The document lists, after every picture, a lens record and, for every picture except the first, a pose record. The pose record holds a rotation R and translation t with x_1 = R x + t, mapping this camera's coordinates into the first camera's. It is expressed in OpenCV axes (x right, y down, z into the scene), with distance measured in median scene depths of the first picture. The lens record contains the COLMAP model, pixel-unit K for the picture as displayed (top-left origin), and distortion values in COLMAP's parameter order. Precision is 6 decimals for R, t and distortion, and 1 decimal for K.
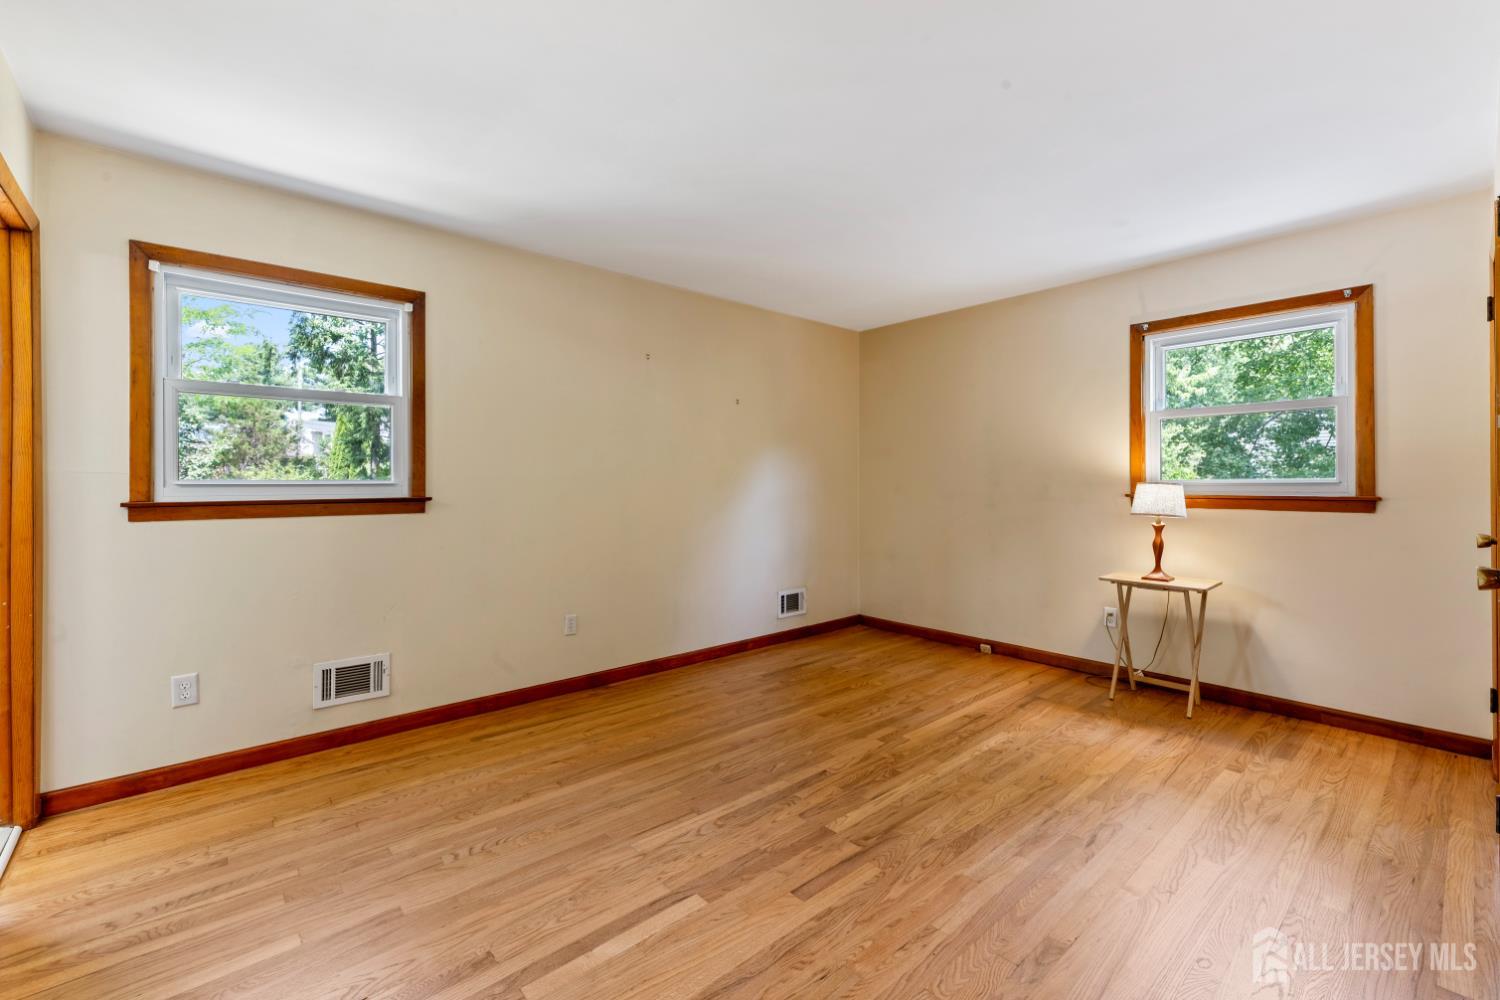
lens RADIAL K [[619.6, 0, 748.7], [0, 619.6, 496.6], [0, 0, 1]] dist [0.002748, -0.000120]
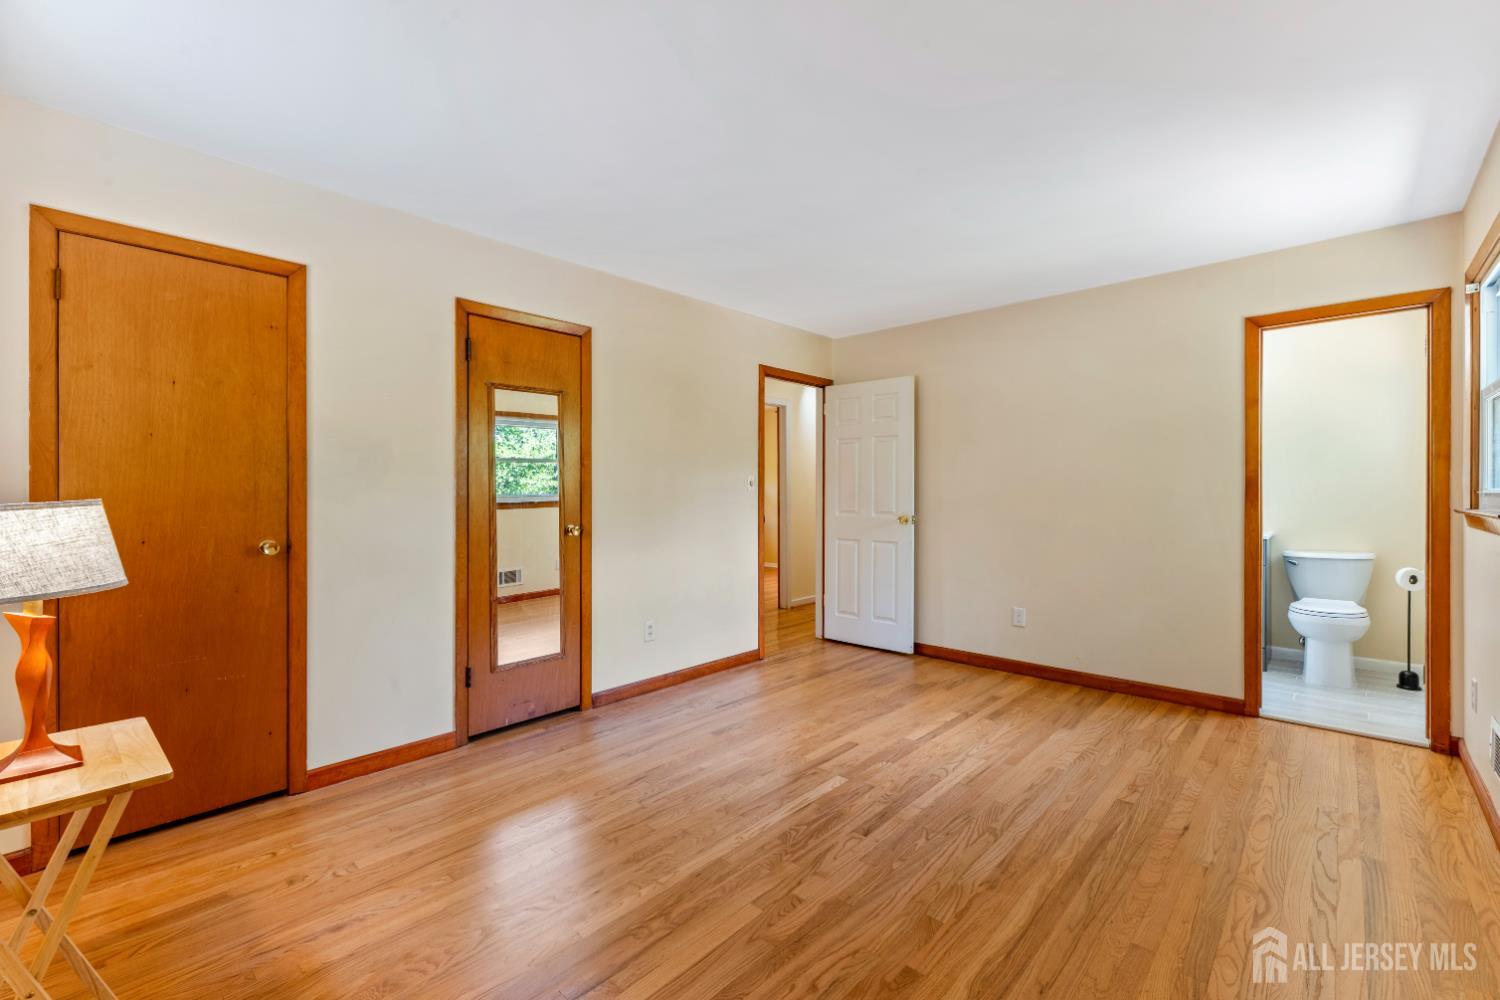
lens RADIAL K [[619.6, 0, 748.7], [0, 619.6, 496.6], [0, 0, 1]] dist [0.002748, -0.000120]
pose [[-0.994856, 0.005360, -0.101157, 0.381404], [0.002178, 0.999500, 0.031543, -0.047803], [0.101275, 0.031160, -0.994370, 1.895012]]
